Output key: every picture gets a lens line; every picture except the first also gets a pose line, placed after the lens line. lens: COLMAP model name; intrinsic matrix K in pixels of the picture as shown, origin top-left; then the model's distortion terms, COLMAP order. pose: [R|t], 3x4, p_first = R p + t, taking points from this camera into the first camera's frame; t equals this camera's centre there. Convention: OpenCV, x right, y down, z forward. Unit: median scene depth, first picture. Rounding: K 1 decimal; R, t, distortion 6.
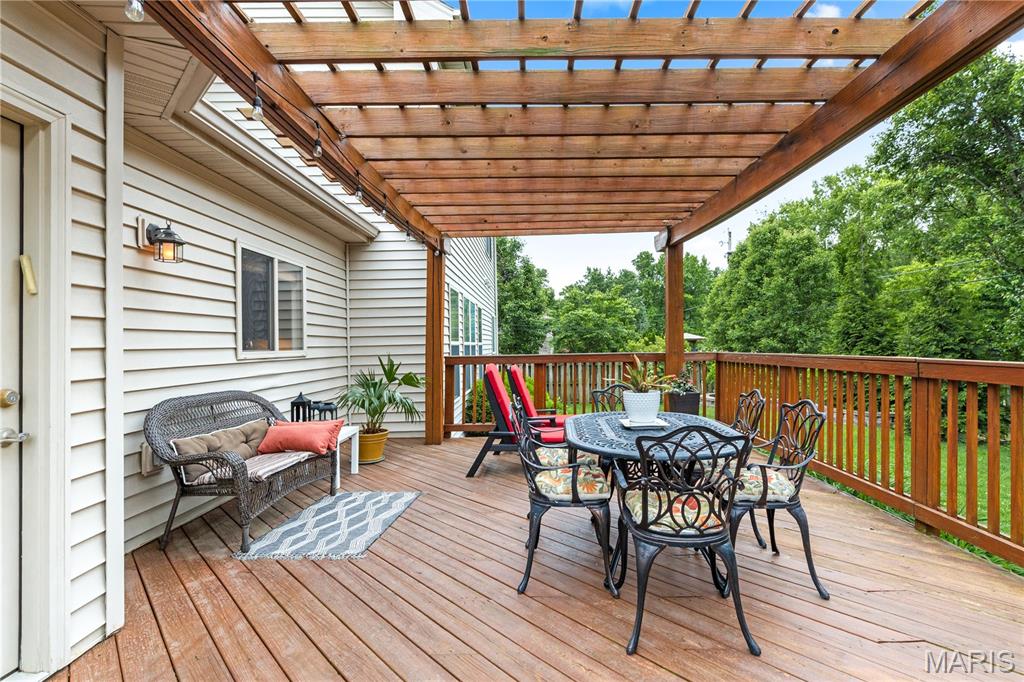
lens RADIAL K [[476.3, 0, 521.6], [0, 476.3, 345.3], [0, 0, 1]] dist [-0.000440, -0.000398]
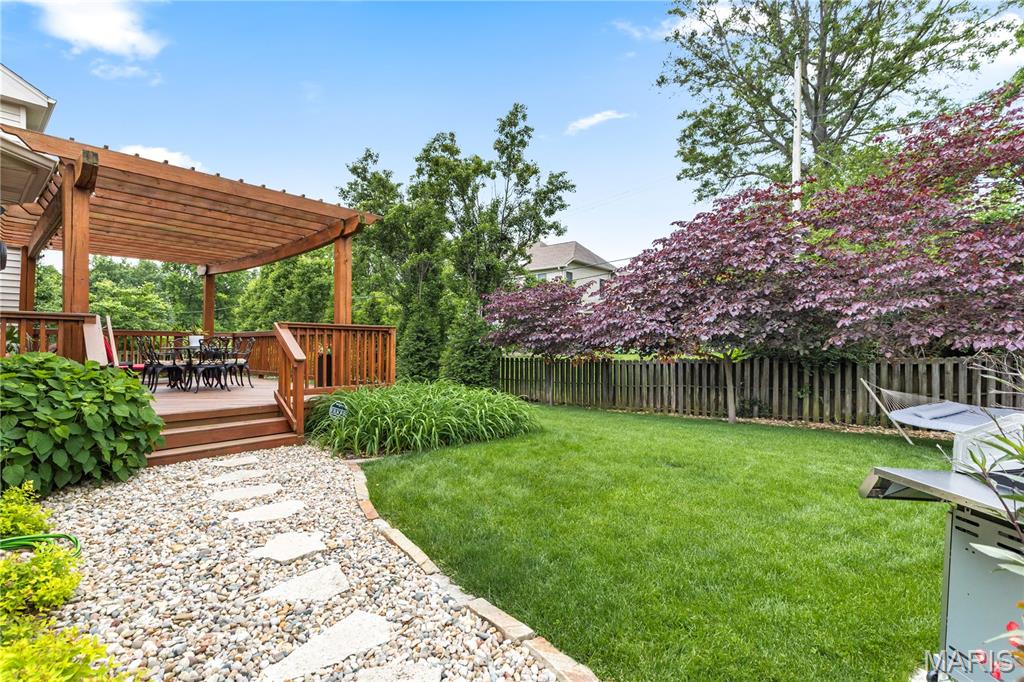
lens RADIAL K [[476.3, 0, 517.6], [0, 476.3, 342.7], [0, 0, 1]] dist [-0.000440, -0.000398]
pose [[0.627168, 0.022940, 0.778546, -0.106512], [-0.011537, 0.999730, -0.020163, 0.023770], [-0.778799, 0.003664, 0.627263, -0.319605]]
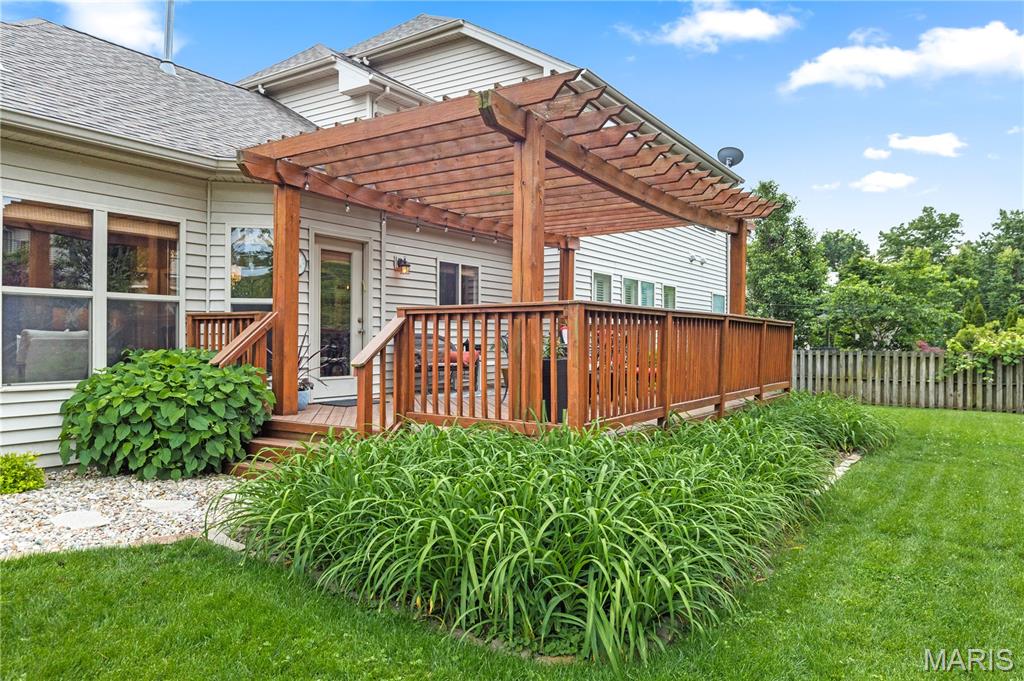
lens RADIAL K [[706.6, 0, 509.9], [0, 706.6, 338.2], [0, 0, 1]] dist [0.003642, -0.008162]
pose [[0.844424, 0.014112, -0.535489, 0.222752], [-0.015100, 0.999883, 0.002538, 0.017165], [0.535462, 0.005943, 0.844538, -0.235308]]
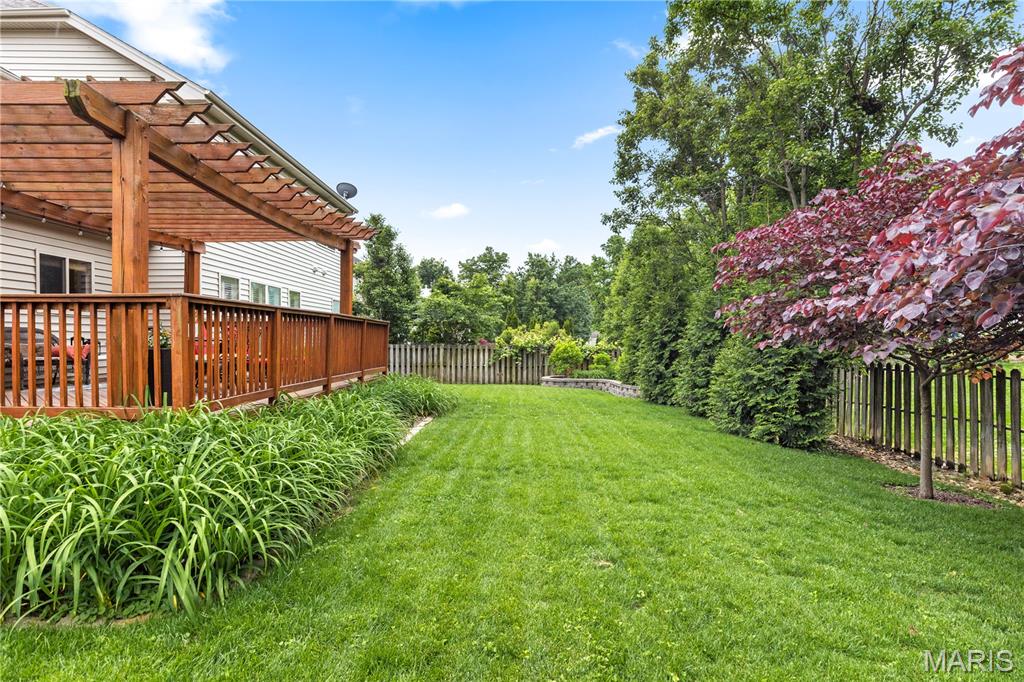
lens RADIAL K [[563.2, 0, 515.7], [0, 563.2, 346.3], [0, 0, 1]] dist [0.004906, -0.001581]
pose [[0.999798, 0.014667, 0.013743, 0.235666], [-0.014790, 0.999851, 0.008894, 0.020600], [-0.013610, -0.009095, 0.999866, -0.232491]]
